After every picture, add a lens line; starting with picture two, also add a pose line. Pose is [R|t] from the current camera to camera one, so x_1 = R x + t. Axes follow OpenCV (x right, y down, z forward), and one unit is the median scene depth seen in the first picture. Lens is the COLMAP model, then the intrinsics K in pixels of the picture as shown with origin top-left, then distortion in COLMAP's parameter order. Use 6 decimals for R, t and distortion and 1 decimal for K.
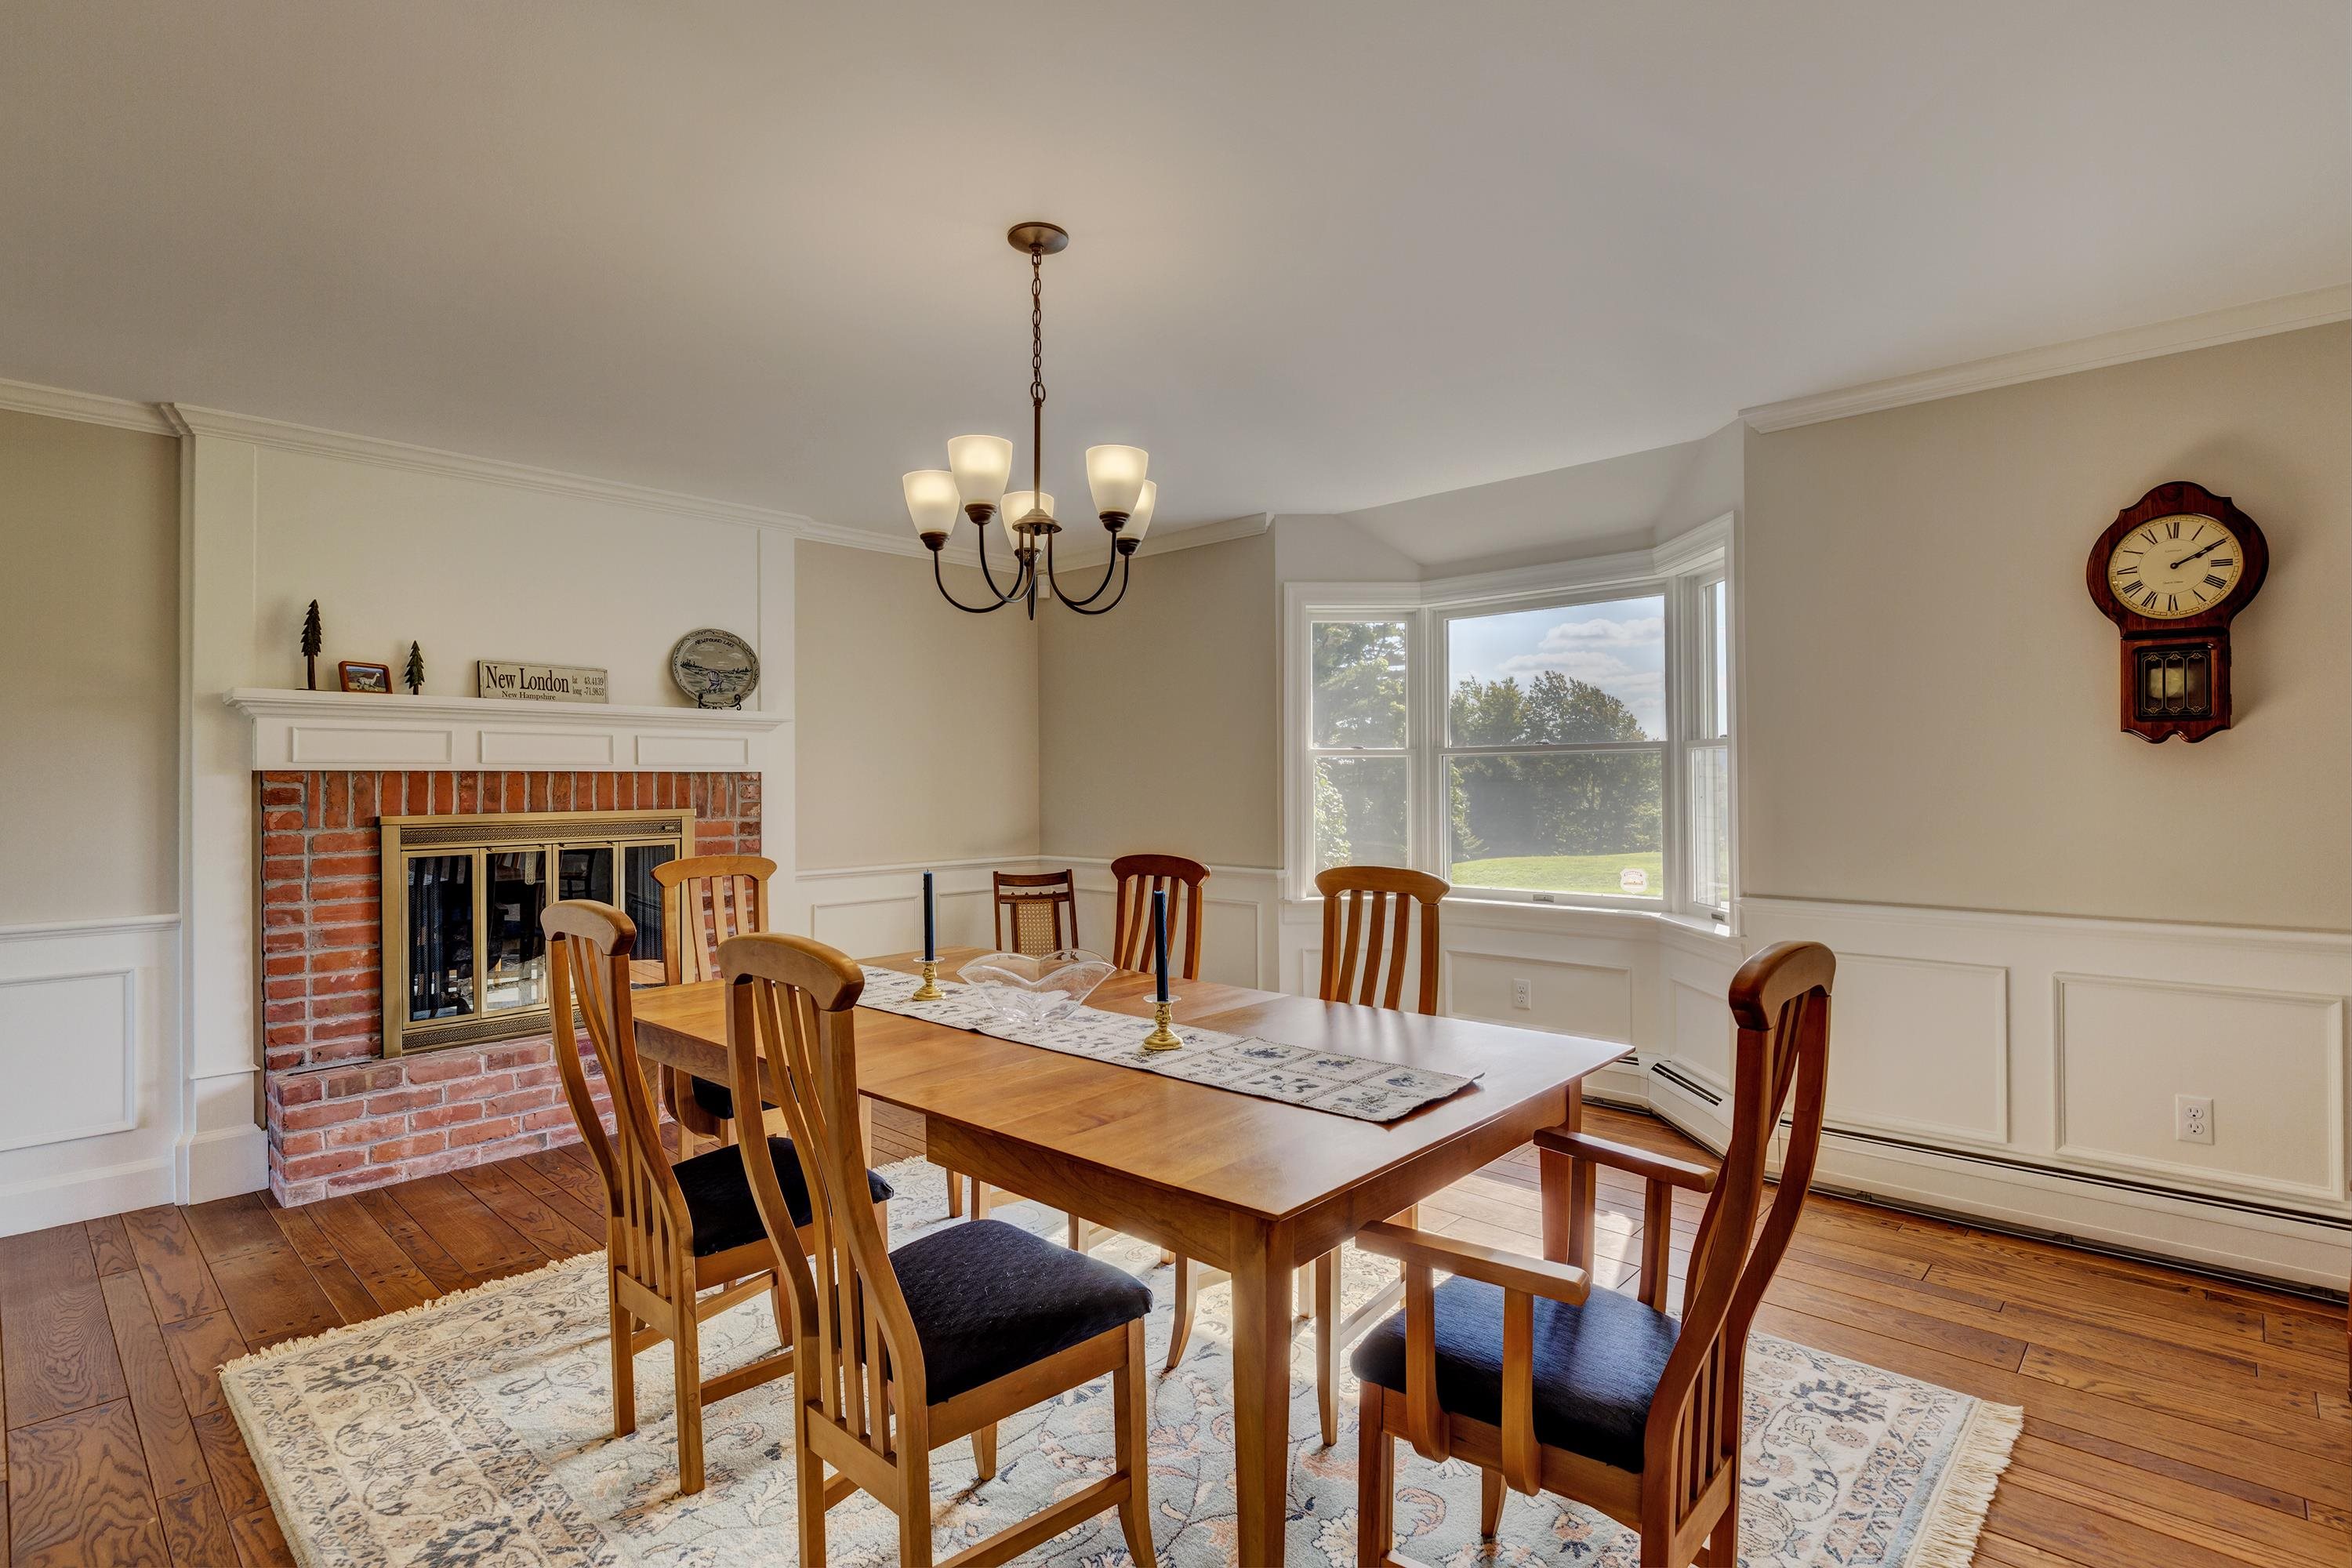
lens RADIAL K [[1134.2, 0, 1177.1], [0, 1134.2, 782.2], [0, 0, 1]] dist [0.006944, -0.002677]
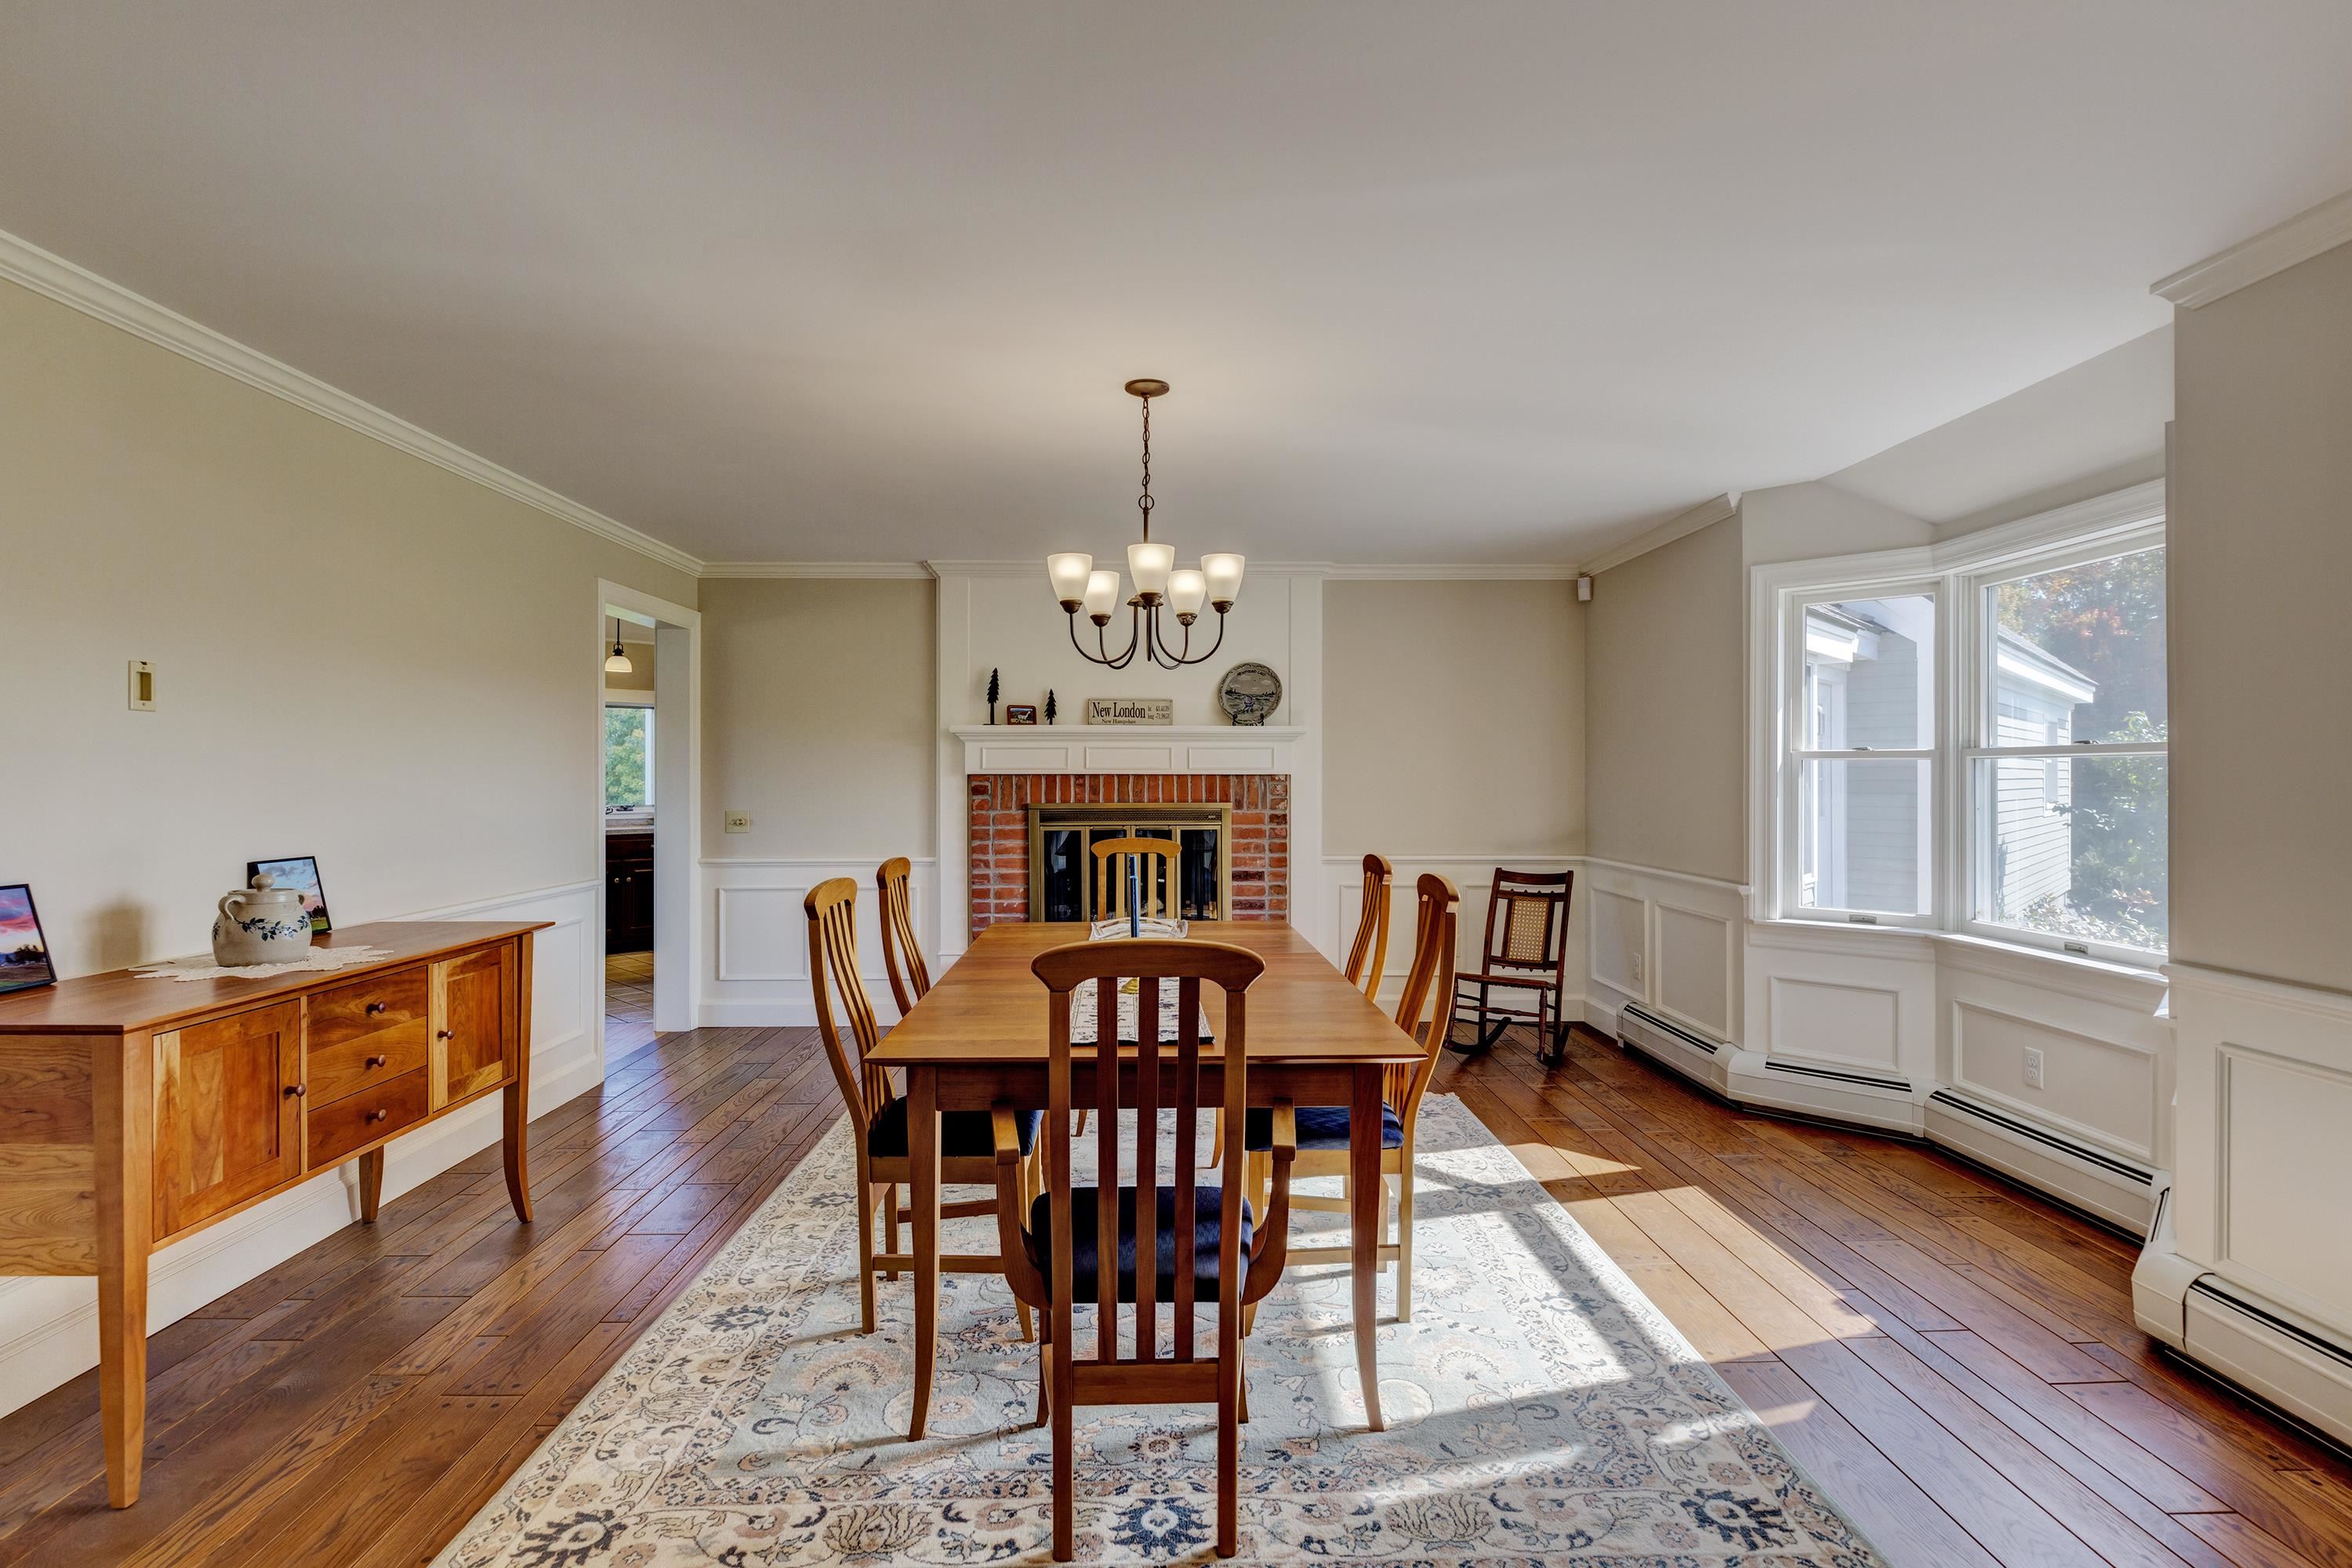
lens RADIAL K [[1134.2, 0, 1181.2], [0, 1134.2, 783.1], [0, 0, 1]] dist [0.006944, -0.002677]
pose [[0.704153, 0.010941, -0.709964, 0.505702], [-0.005268, 0.999934, 0.010185, -0.013391], [0.710029, -0.003432, 0.704165, 0.050411]]
